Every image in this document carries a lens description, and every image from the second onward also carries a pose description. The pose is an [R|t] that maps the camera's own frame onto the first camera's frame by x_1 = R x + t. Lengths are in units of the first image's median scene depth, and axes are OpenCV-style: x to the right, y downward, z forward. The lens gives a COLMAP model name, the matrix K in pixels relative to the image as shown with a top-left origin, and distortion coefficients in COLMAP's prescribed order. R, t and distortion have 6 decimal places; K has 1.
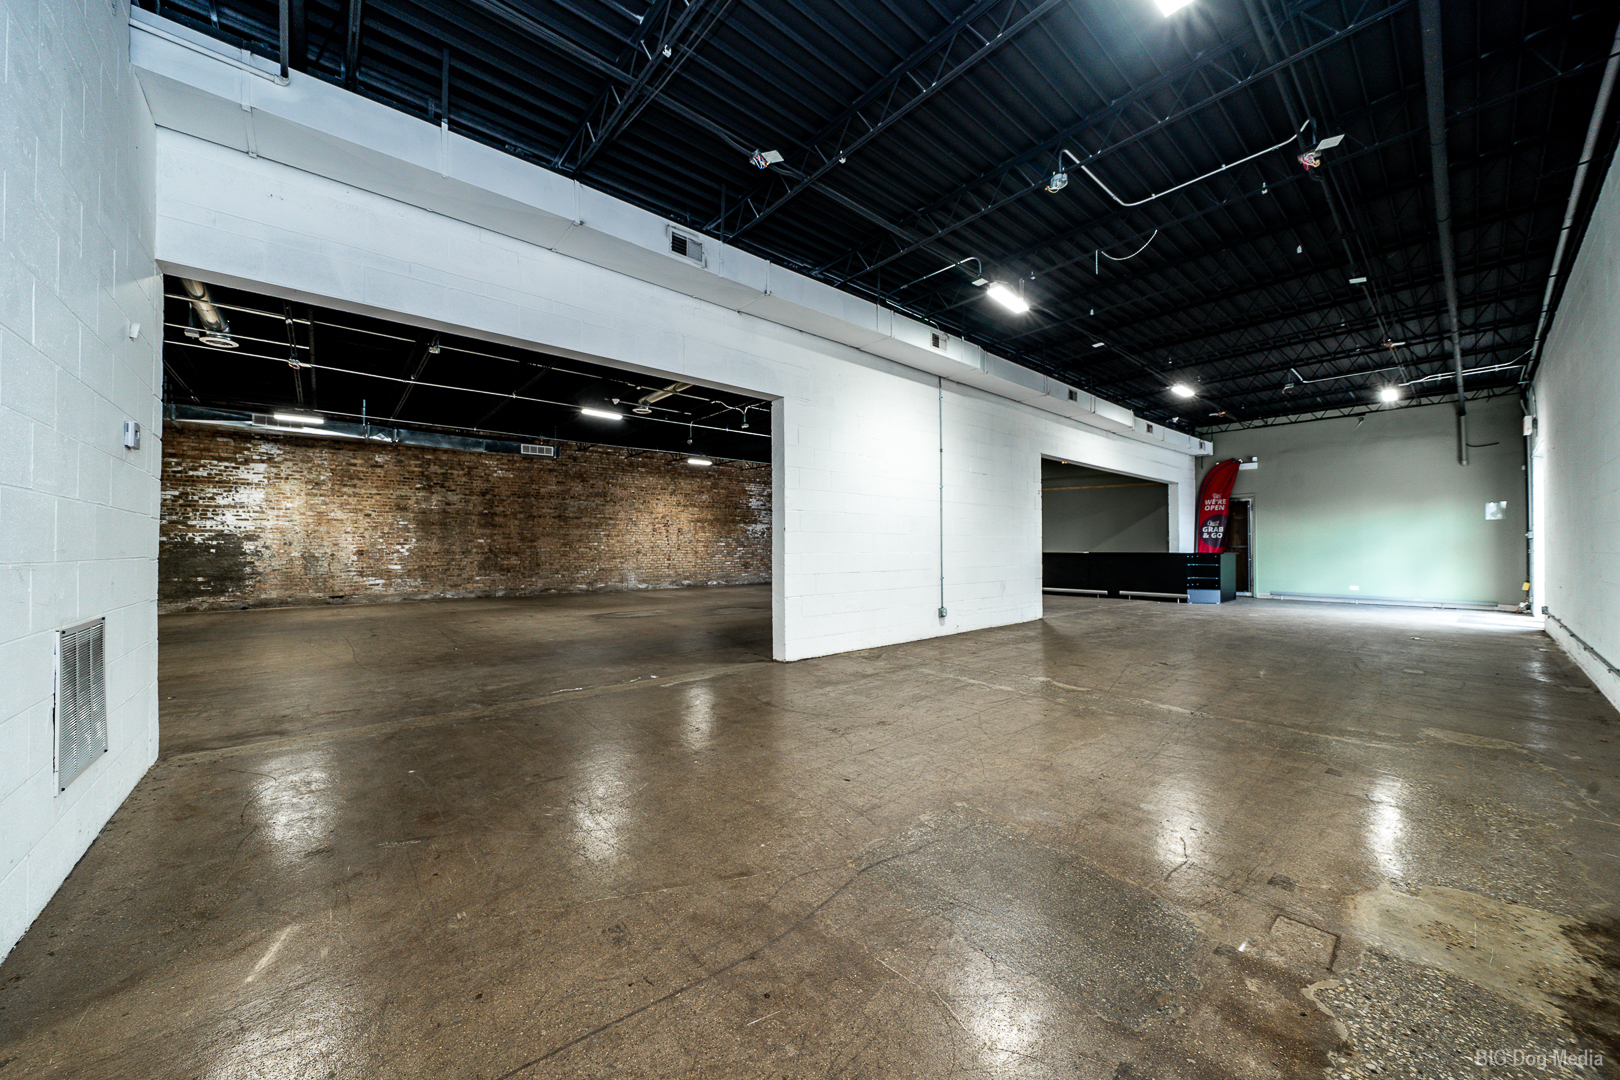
lens RADIAL K [[570.0, 0, 804.6], [0, 570.0, 549.7], [0, 0, 1]] dist [-0.011328, -0.000106]
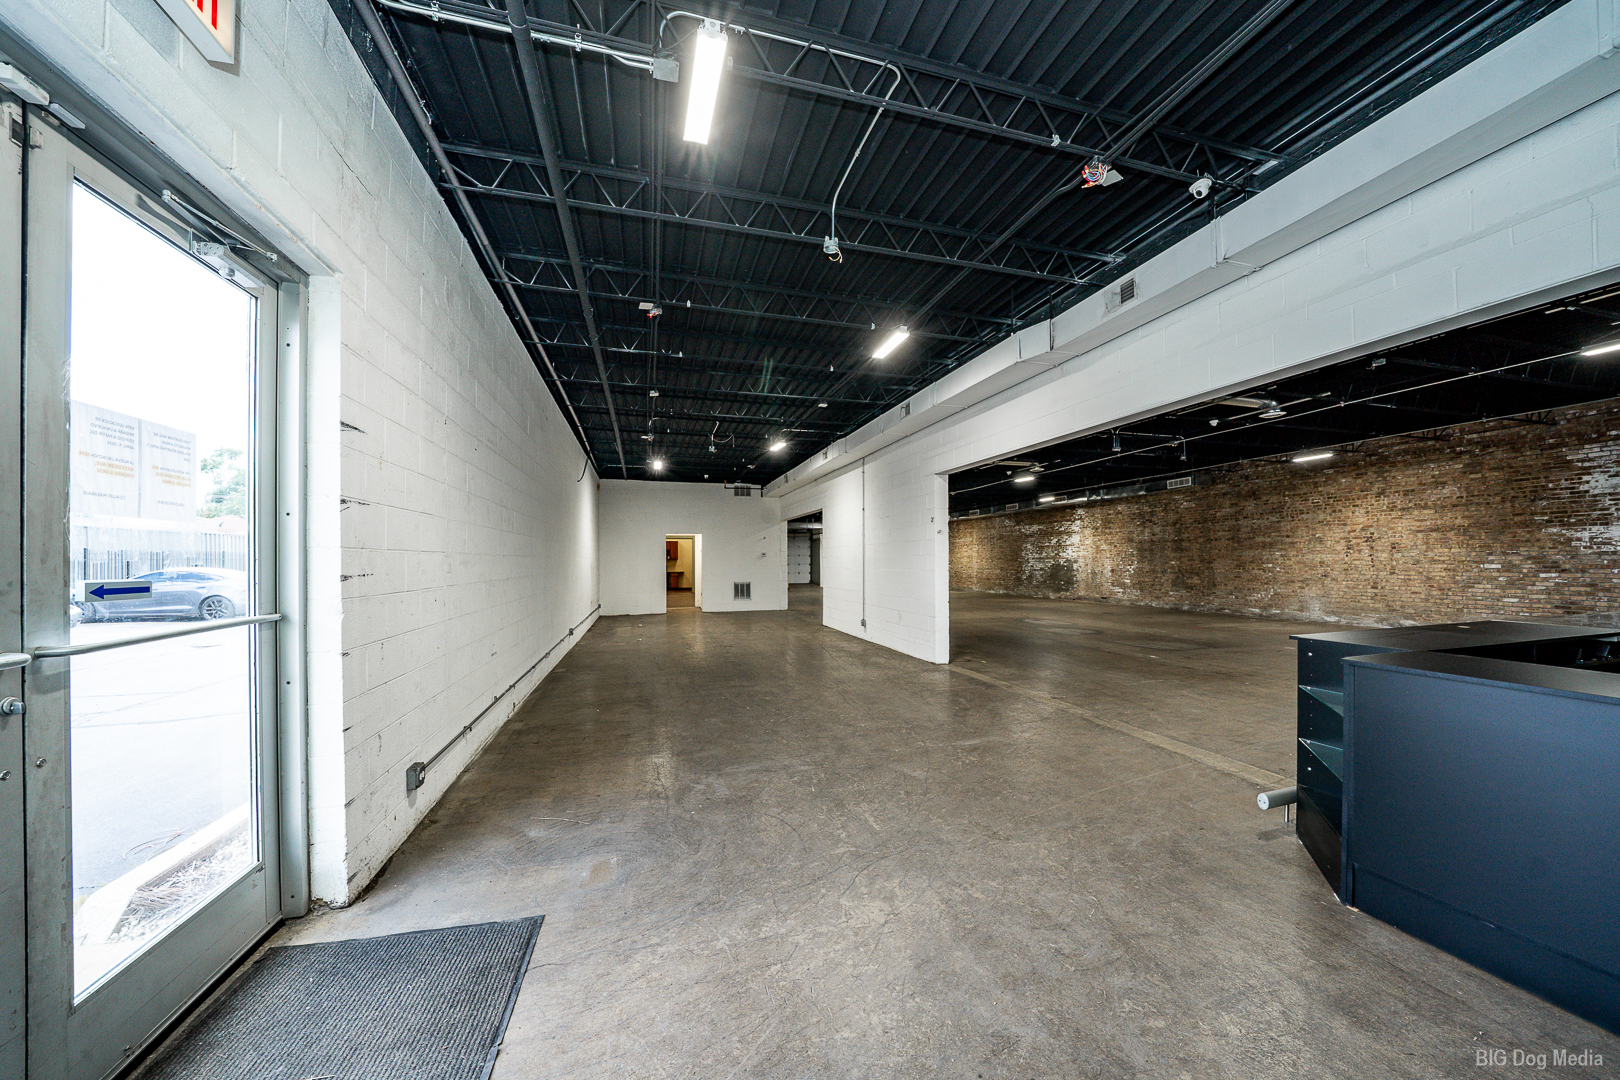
lens RADIAL K [[570.0, 0, 808.2], [0, 570.0, 554.1], [0, 0, 1]] dist [-0.011328, -0.000106]
pose [[-0.419058, -0.006860, -0.907933, 0.864399], [0.004275, 0.999945, -0.009528, -0.025681], [0.907949, -0.007874, -0.419006, 0.798608]]
